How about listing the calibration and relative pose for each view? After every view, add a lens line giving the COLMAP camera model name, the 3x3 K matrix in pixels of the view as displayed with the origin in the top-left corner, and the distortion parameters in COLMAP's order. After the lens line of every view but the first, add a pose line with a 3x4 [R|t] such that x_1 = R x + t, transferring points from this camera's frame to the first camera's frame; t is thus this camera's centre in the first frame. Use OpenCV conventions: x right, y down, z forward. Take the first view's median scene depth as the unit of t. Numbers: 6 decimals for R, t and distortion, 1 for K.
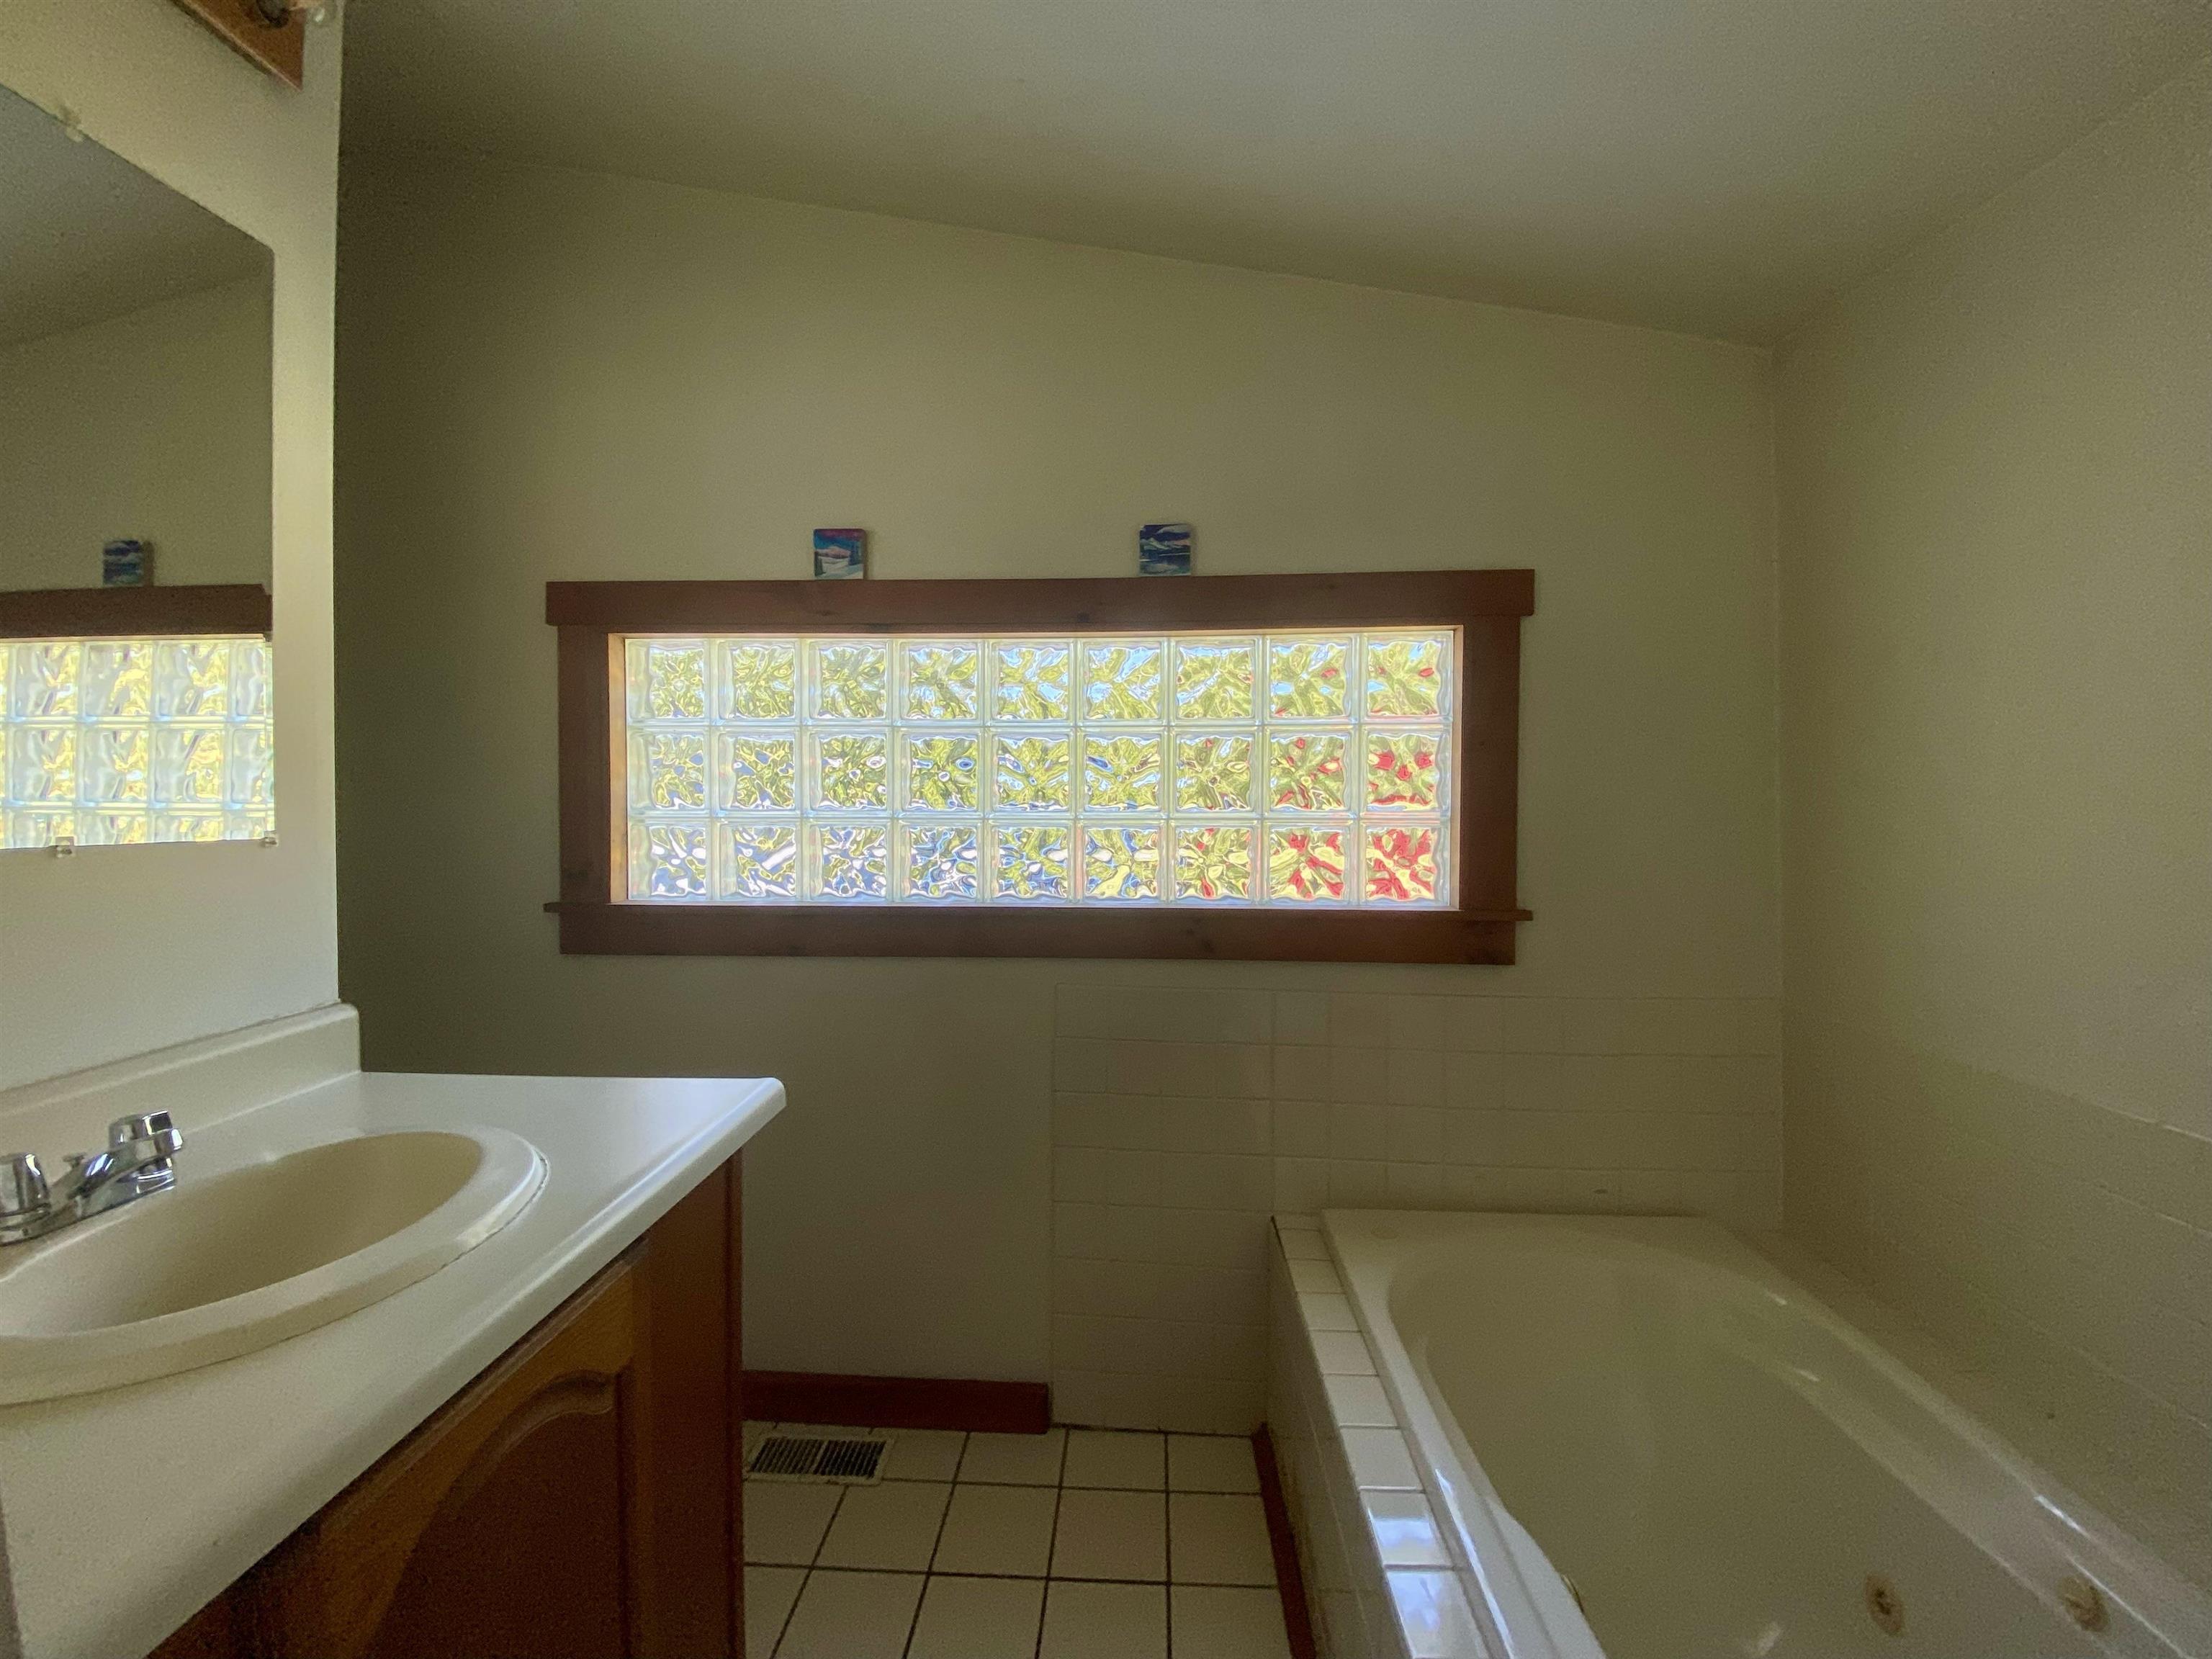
lens RADIAL K [[911.1, 0, 1097.2], [0, 911.1, 828.5], [0, 0, 1]] dist [0.015551, -0.003277]
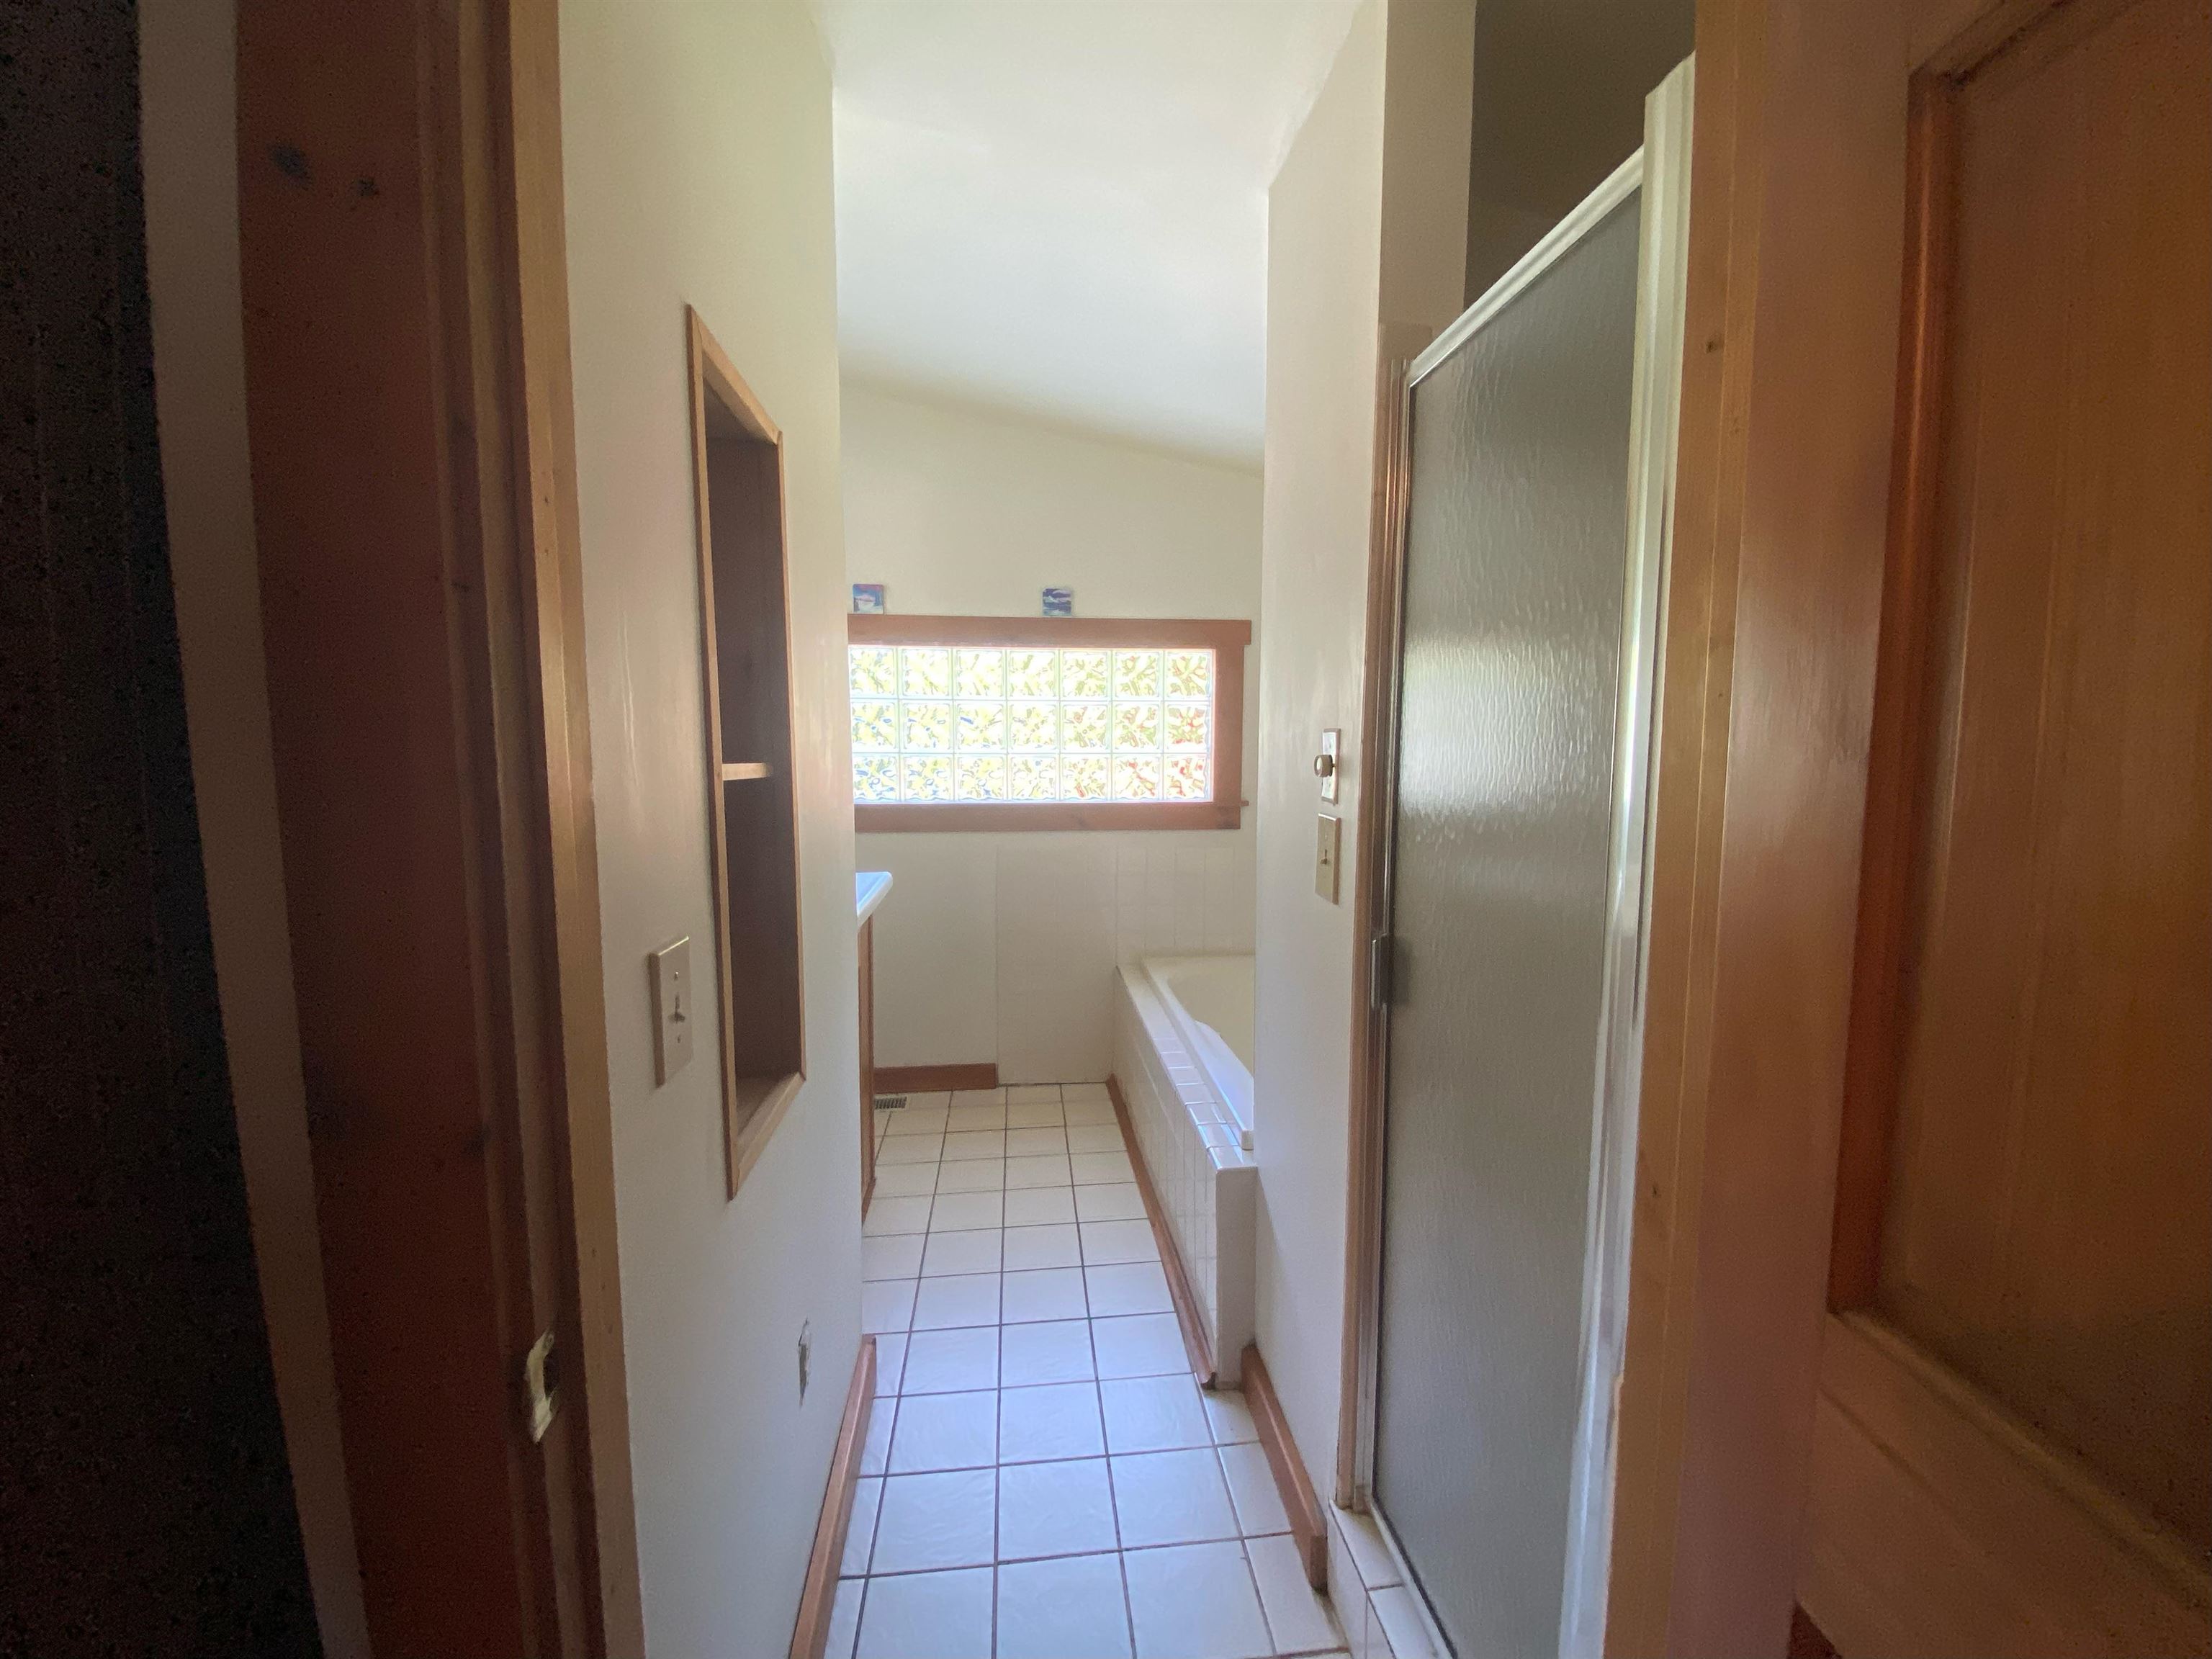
lens RADIAL K [[911.1, 0, 1117.2], [0, 911.1, 833.9], [0, 0, 1]] dist [0.015551, -0.003277]
pose [[0.985641, -0.016422, 0.168052, -0.115567], [0.003262, 0.996925, 0.078288, 0.008315], [-0.168821, -0.076615, 0.982665, -0.800452]]
